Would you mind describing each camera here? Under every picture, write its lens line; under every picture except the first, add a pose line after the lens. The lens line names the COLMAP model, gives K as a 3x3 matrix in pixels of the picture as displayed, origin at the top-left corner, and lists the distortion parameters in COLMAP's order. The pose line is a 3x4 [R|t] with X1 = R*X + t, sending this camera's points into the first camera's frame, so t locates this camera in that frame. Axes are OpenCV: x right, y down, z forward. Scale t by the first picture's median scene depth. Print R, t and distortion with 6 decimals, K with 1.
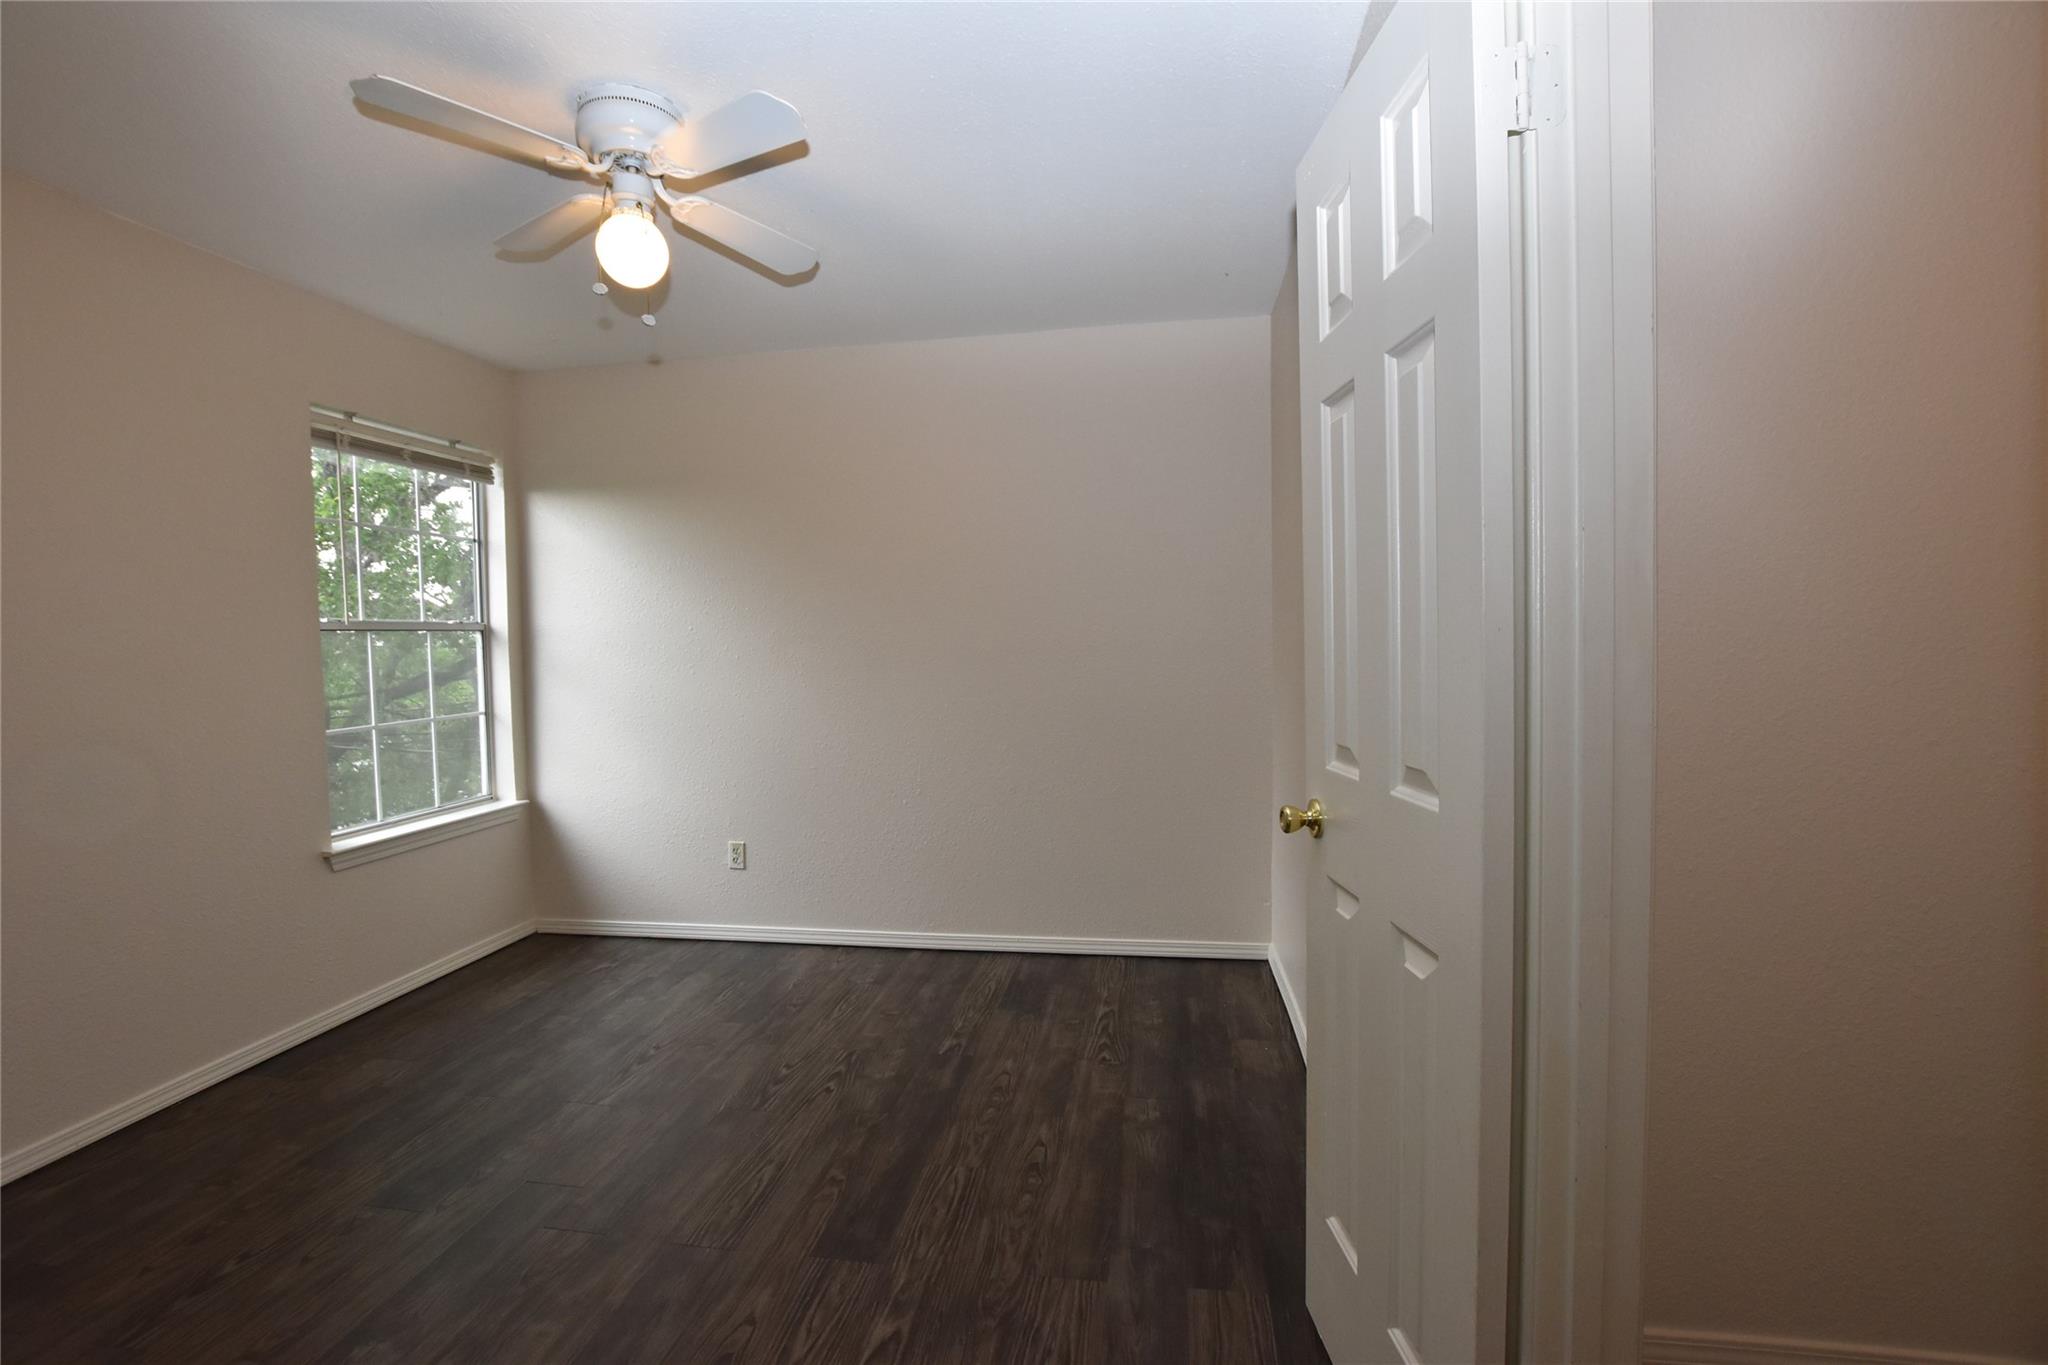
lens RADIAL K [[905.0, 0, 1022.9], [0, 905.0, 678.8], [0, 0, 1]] dist [-0.034904, 0.005964]
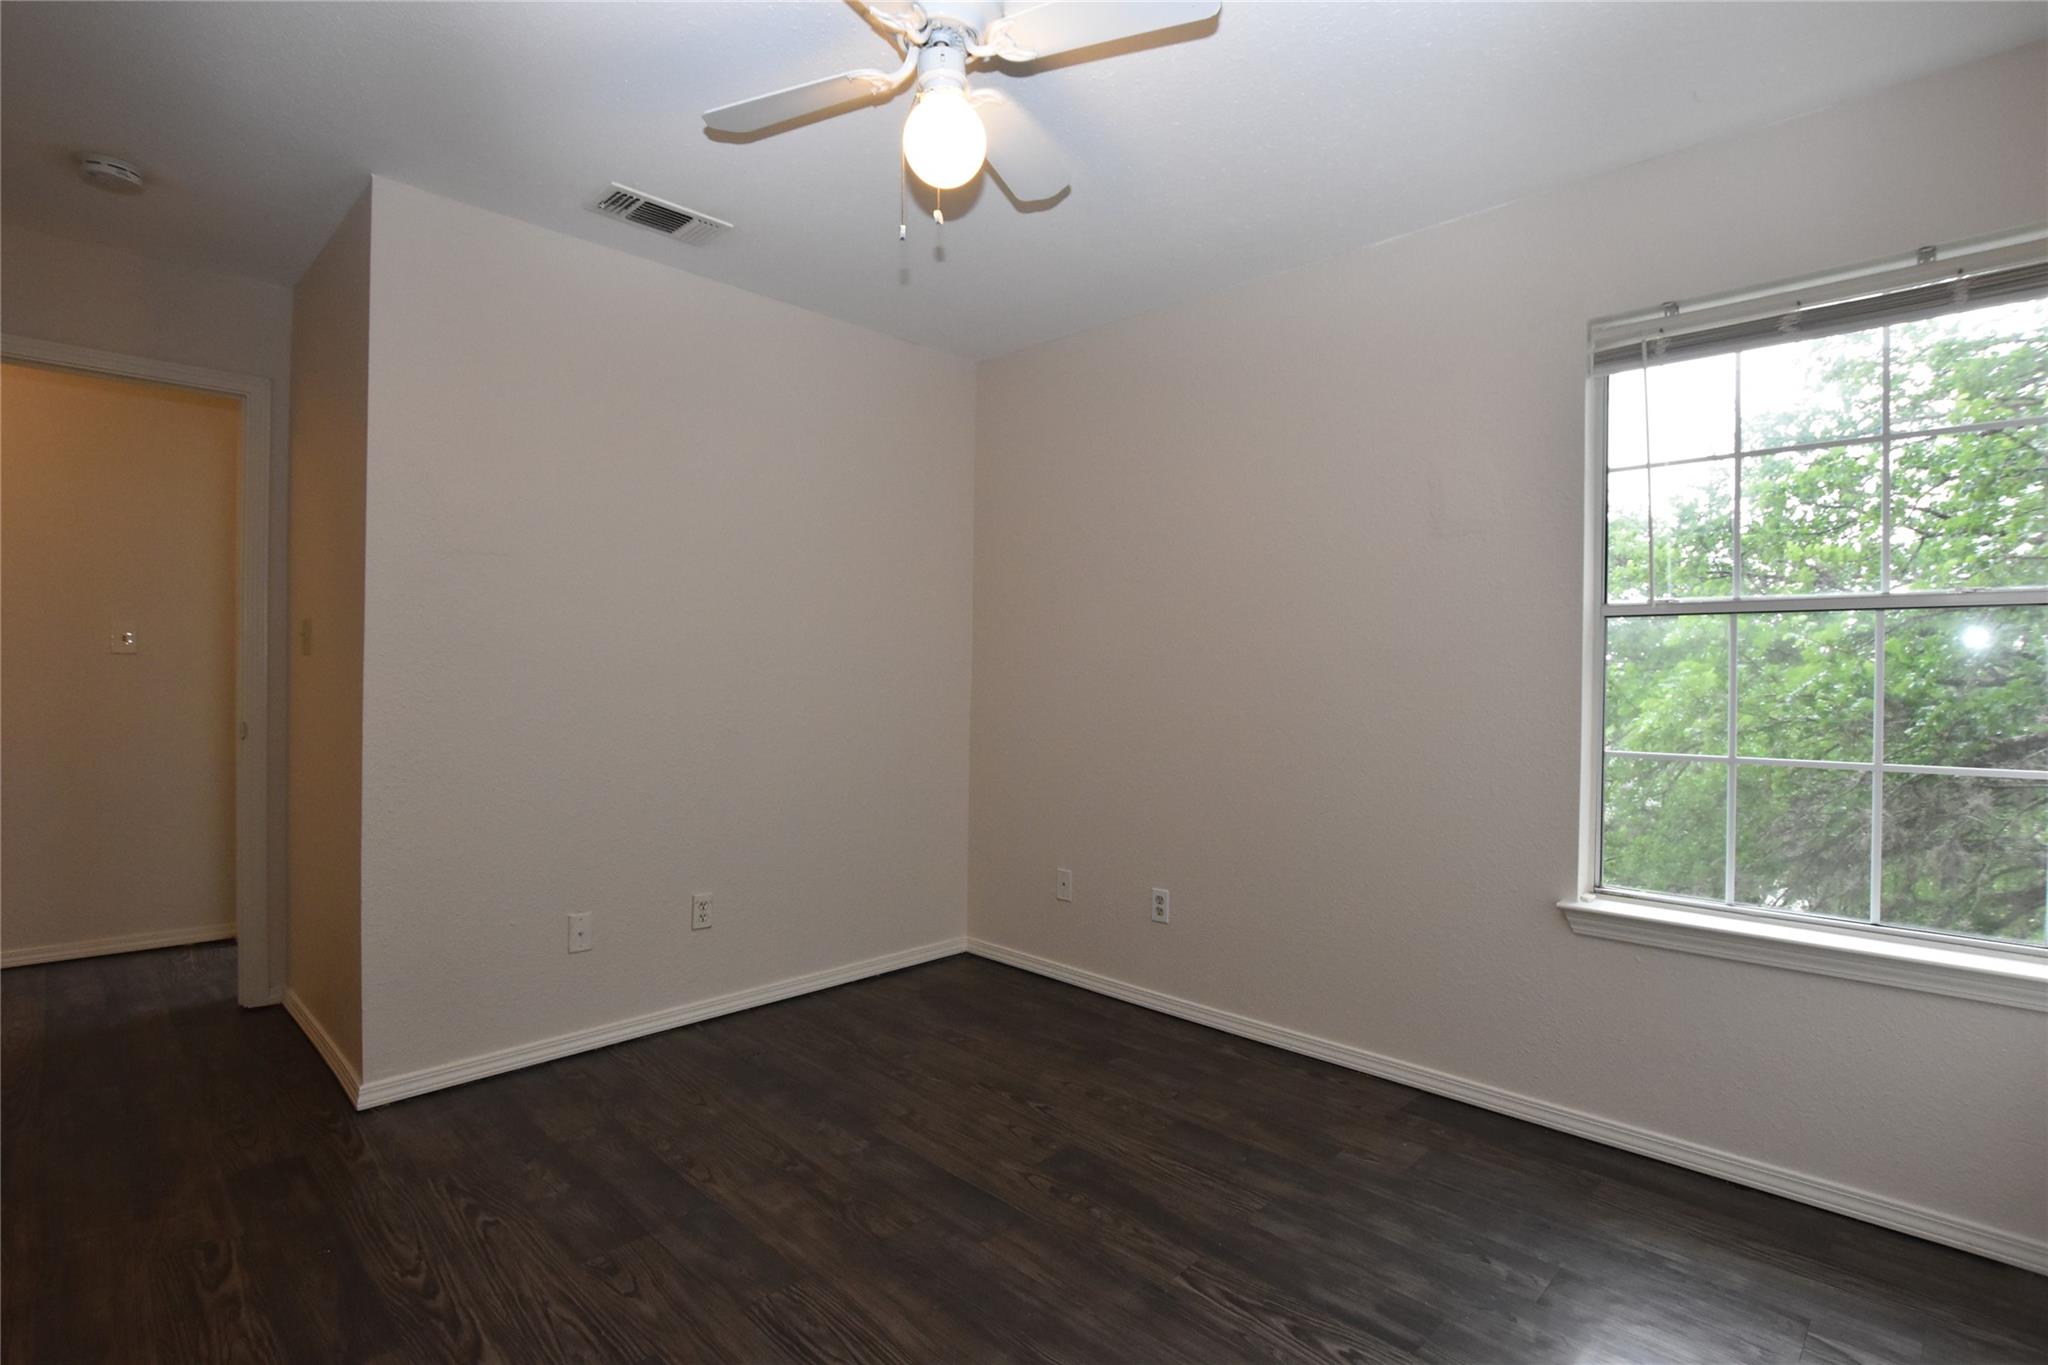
lens RADIAL K [[981.8, 0, 1024.0], [0, 981.8, 682.5], [0, 0, 1]] dist [-0.027446, 0.001953]
pose [[-0.583995, 0.019720, -0.811517, 0.197630], [-0.036733, 0.998039, 0.050687, -0.025845], [0.810925, 0.059410, -0.582126, 1.247282]]
